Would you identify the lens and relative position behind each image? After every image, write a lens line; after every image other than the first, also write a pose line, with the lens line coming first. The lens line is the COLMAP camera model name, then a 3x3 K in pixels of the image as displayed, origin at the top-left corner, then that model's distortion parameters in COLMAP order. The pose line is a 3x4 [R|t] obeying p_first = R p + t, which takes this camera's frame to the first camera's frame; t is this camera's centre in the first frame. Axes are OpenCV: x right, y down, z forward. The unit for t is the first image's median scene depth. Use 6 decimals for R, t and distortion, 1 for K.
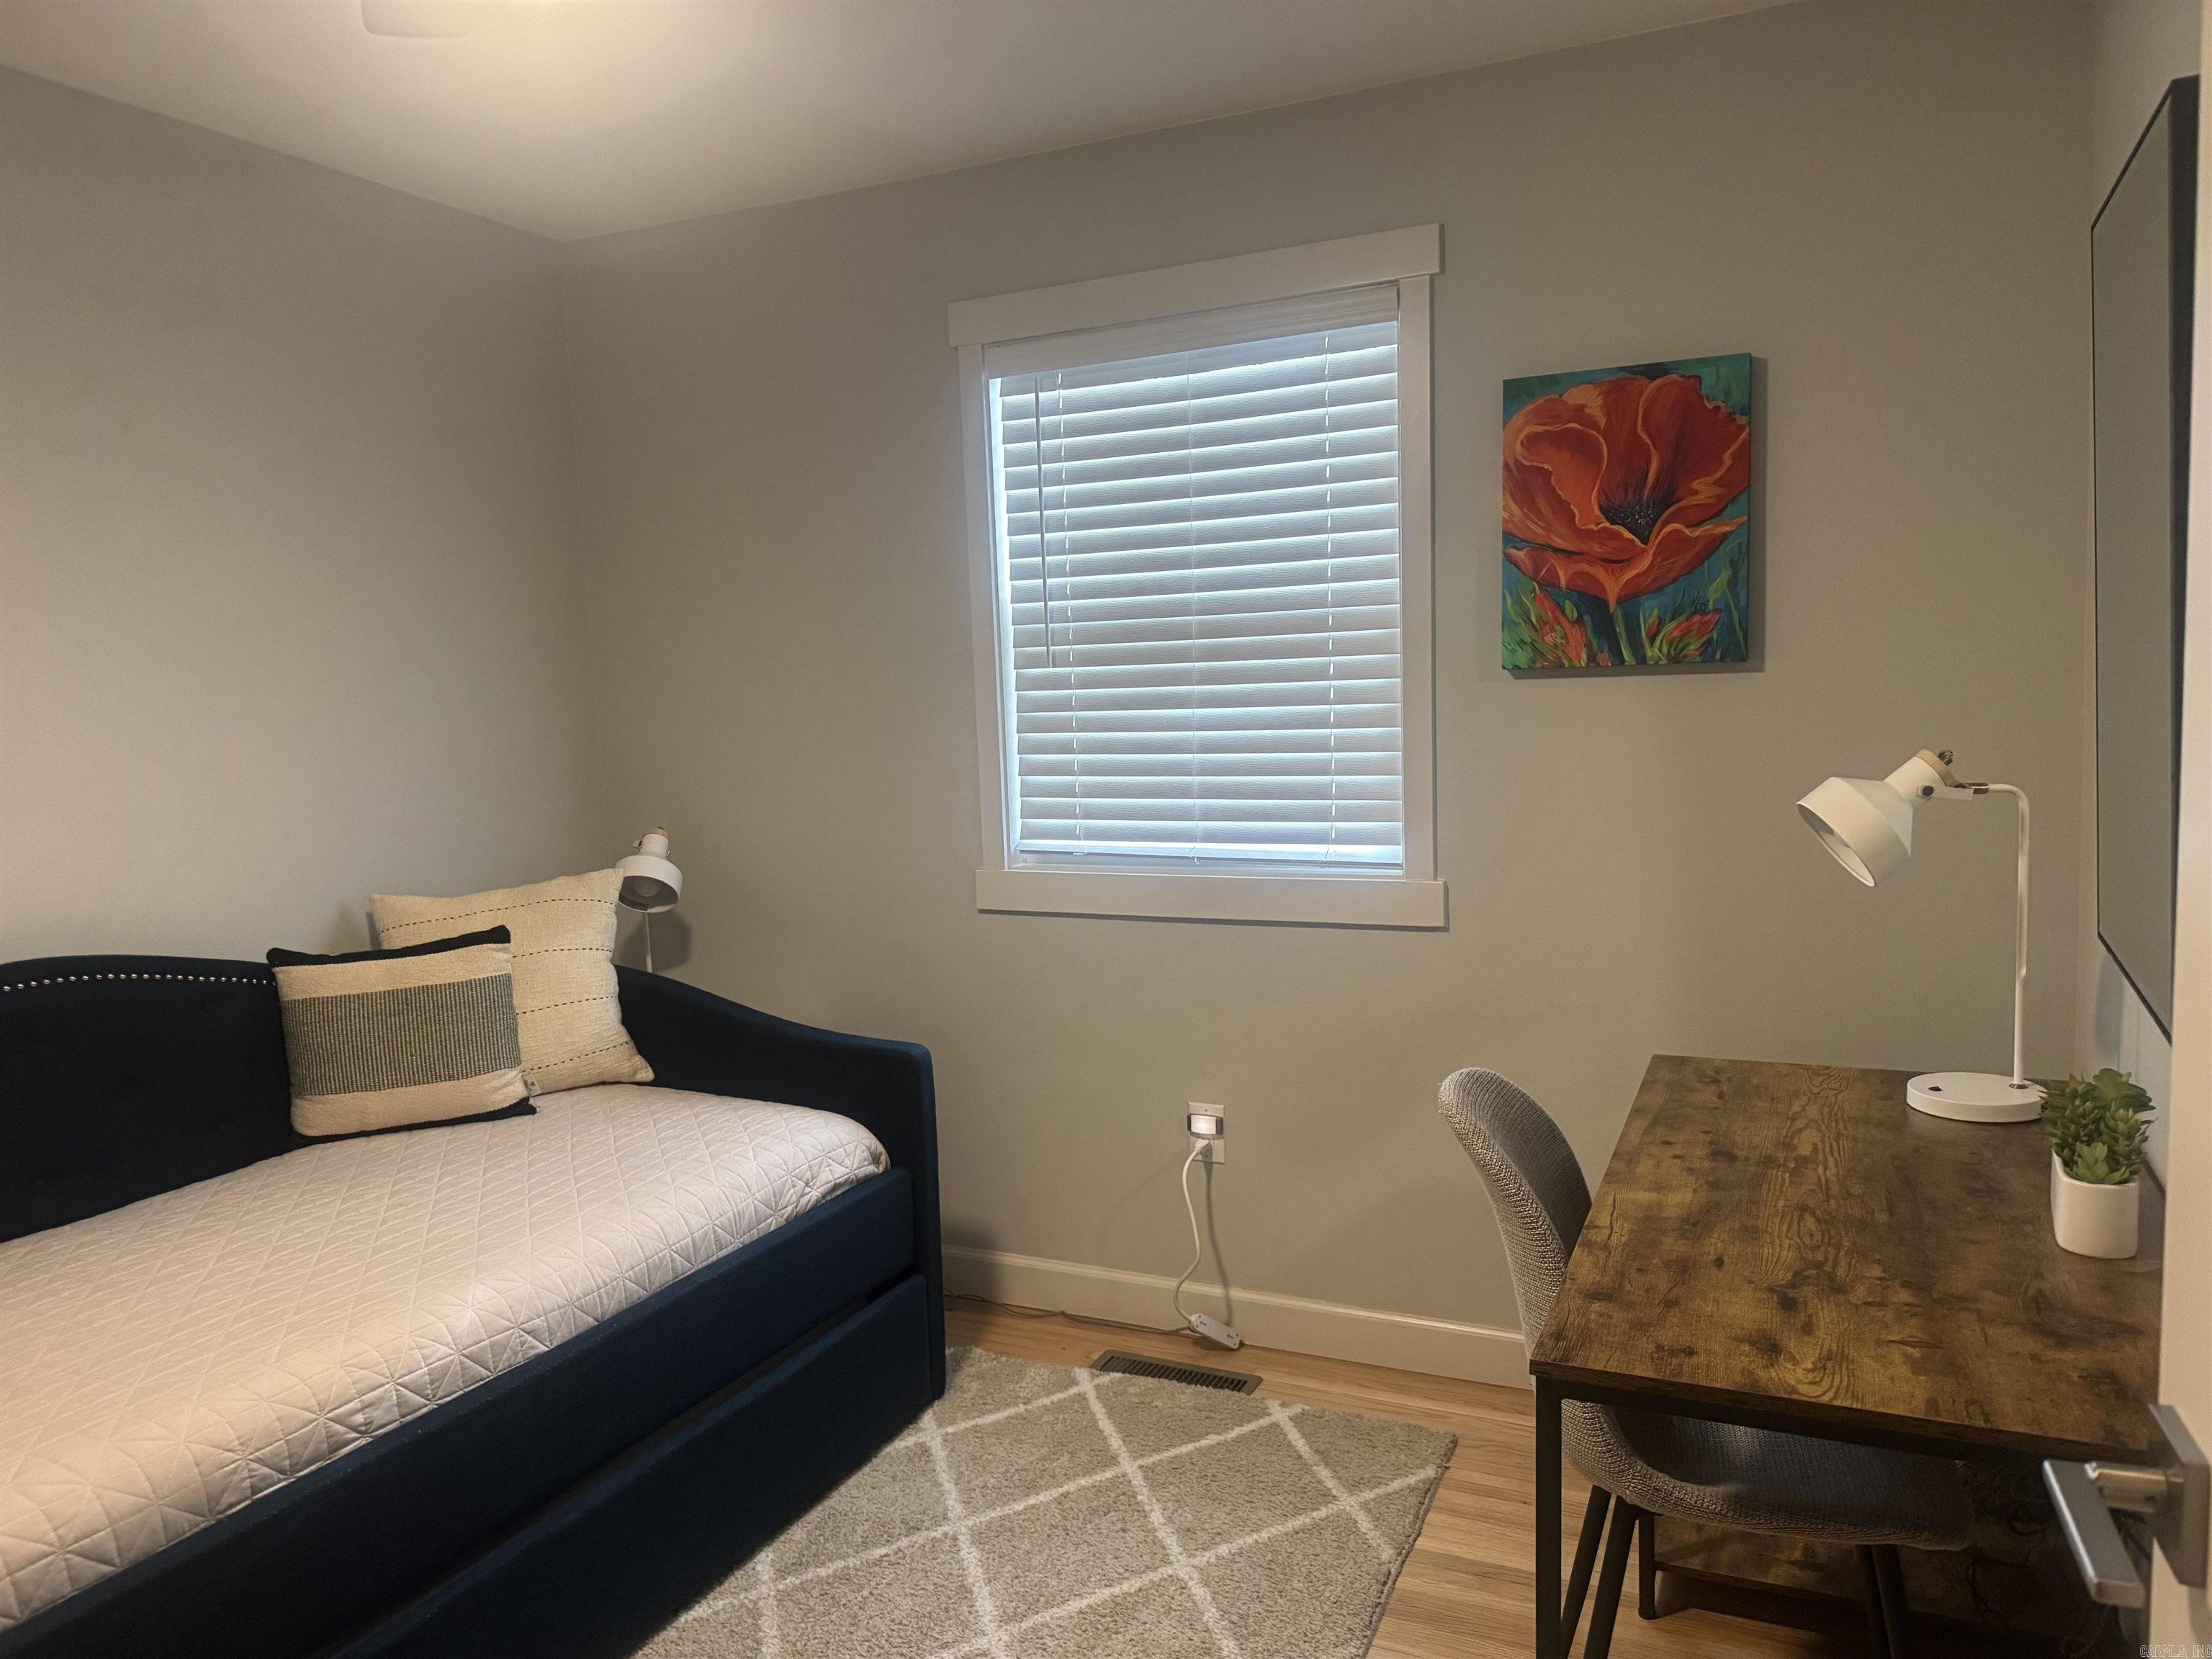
lens RADIAL K [[1562.6, 0, 1112.6], [0, 1562.6, 843.7], [0, 0, 1]] dist [0.030080, -0.047890]
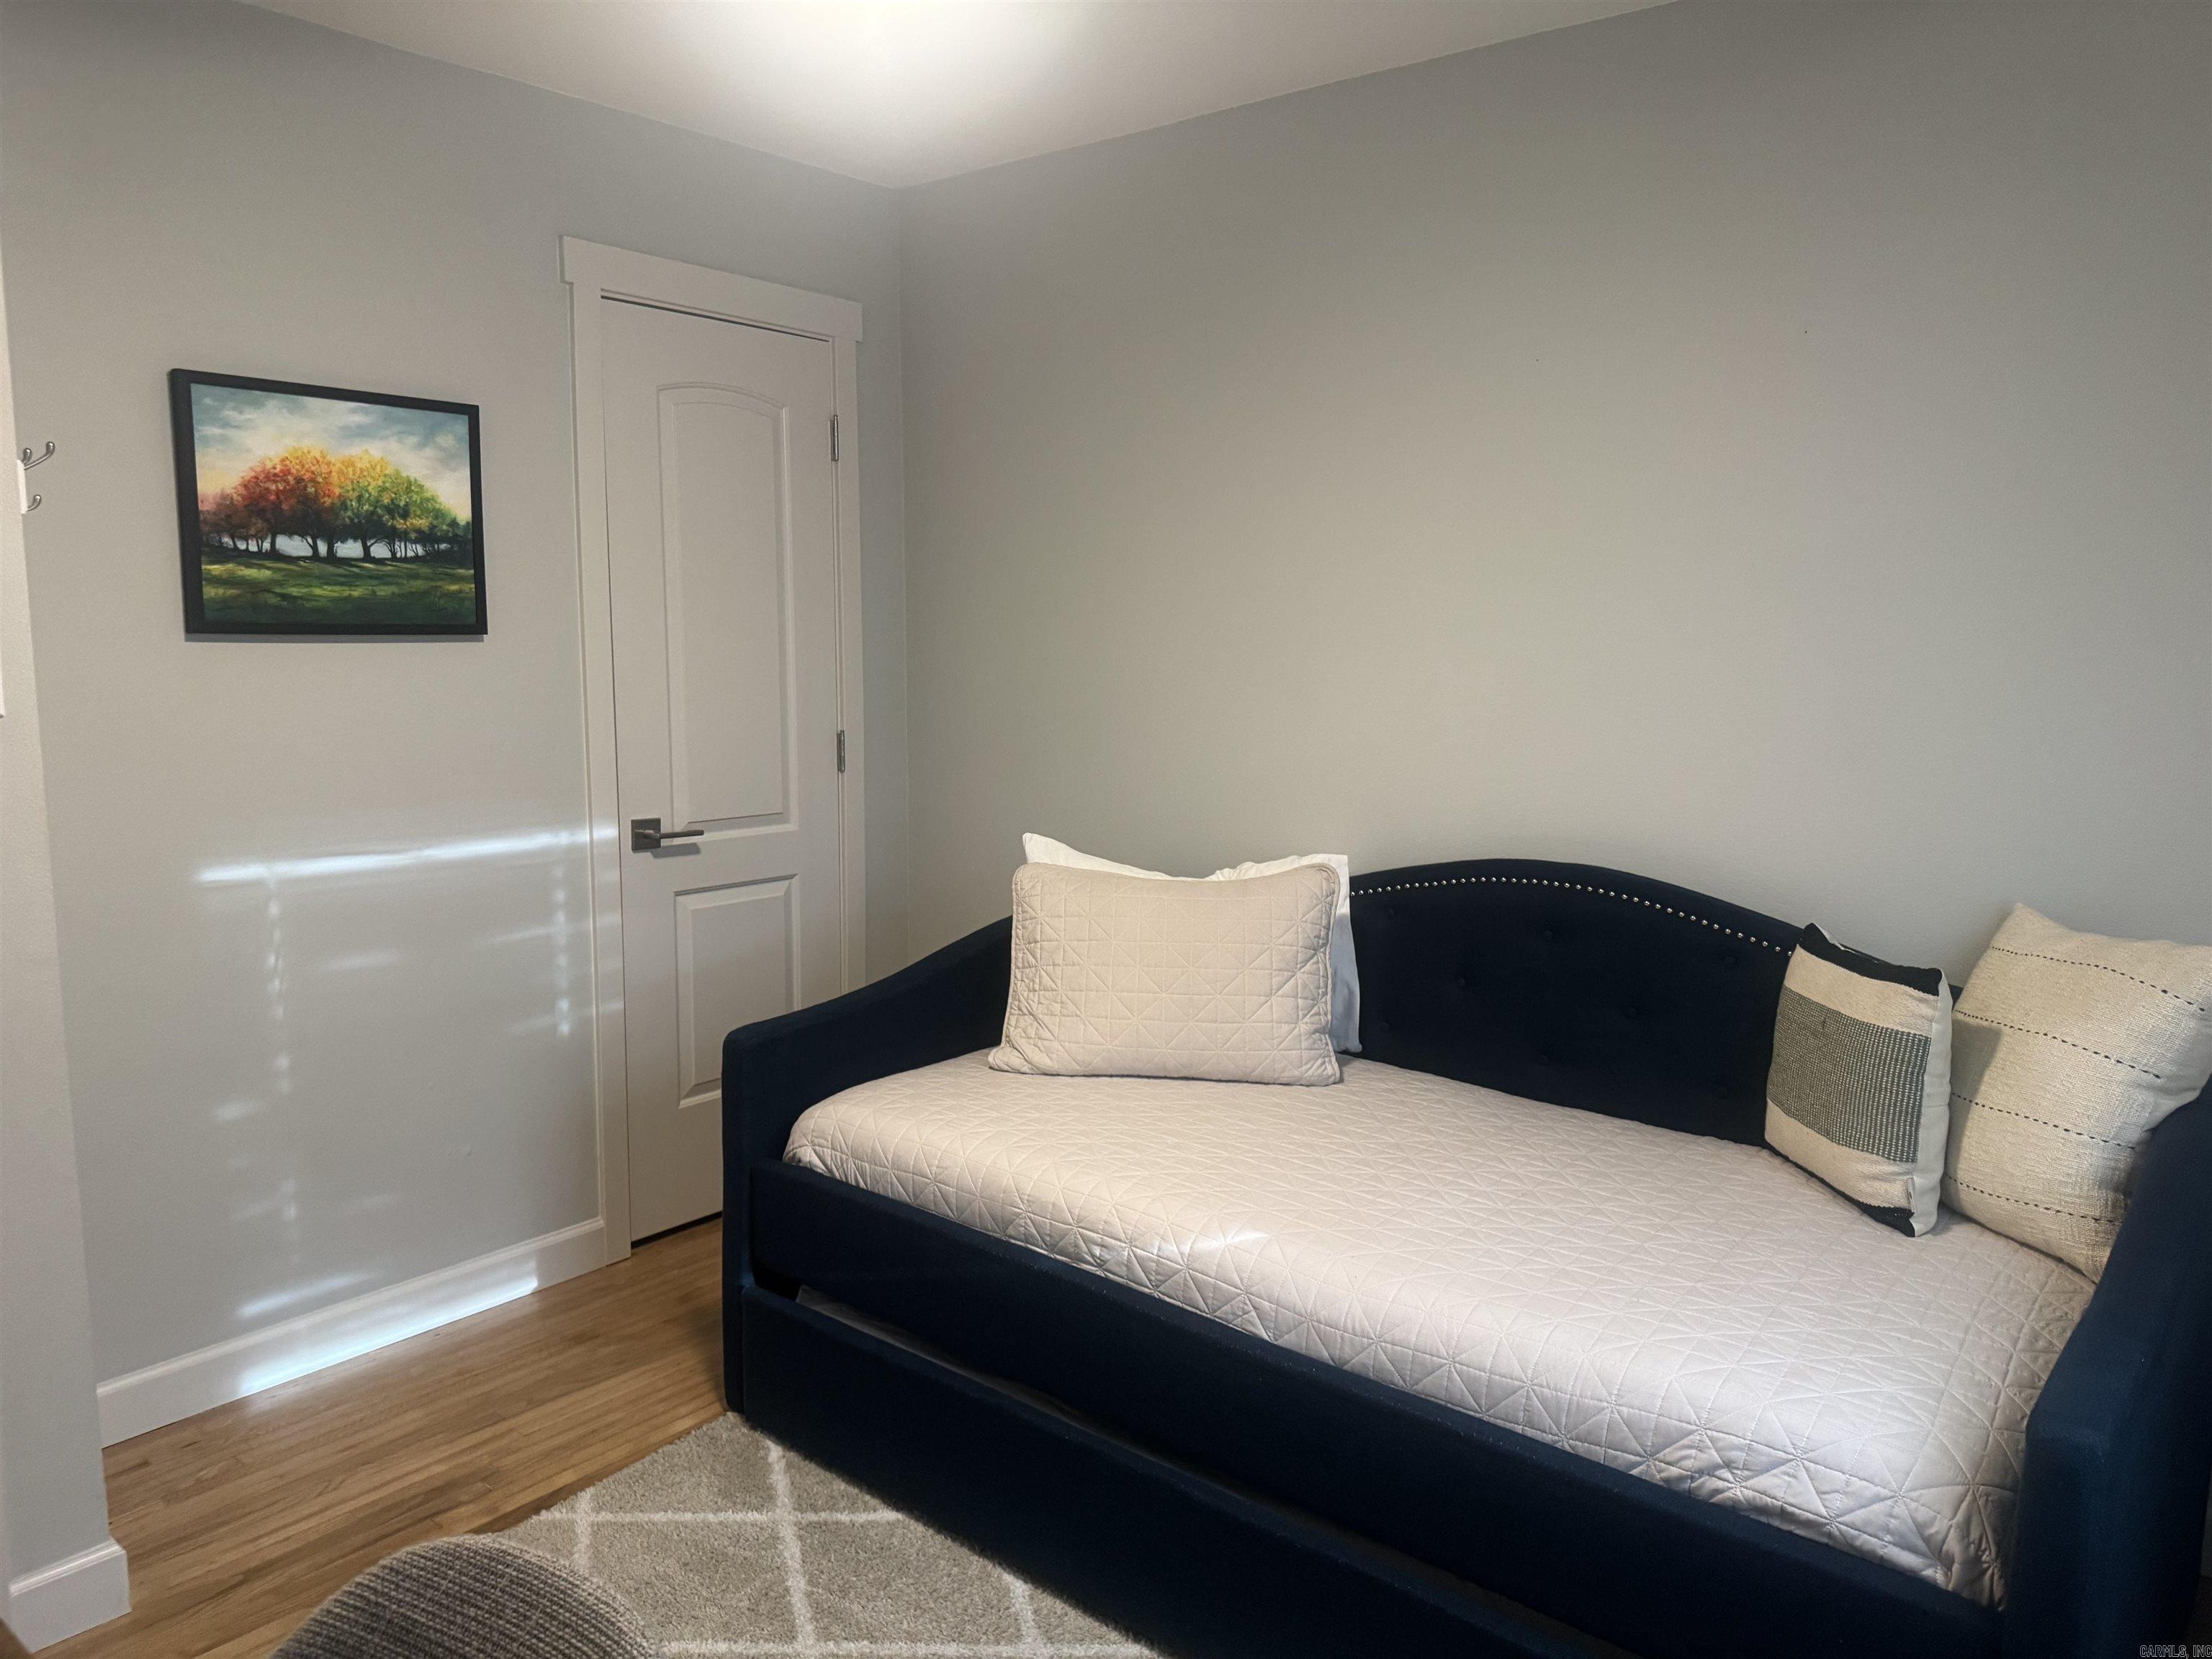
lens RADIAL K [[1562.6, 0, 1112.6], [0, 1562.6, 843.7], [0, 0, 1]] dist [0.030080, -0.047890]
pose [[-0.251561, 0.160664, -0.954413, 0.433066], [-0.113030, 0.974501, 0.193837, -0.113165], [0.961219, 0.156639, -0.226987, 0.944699]]
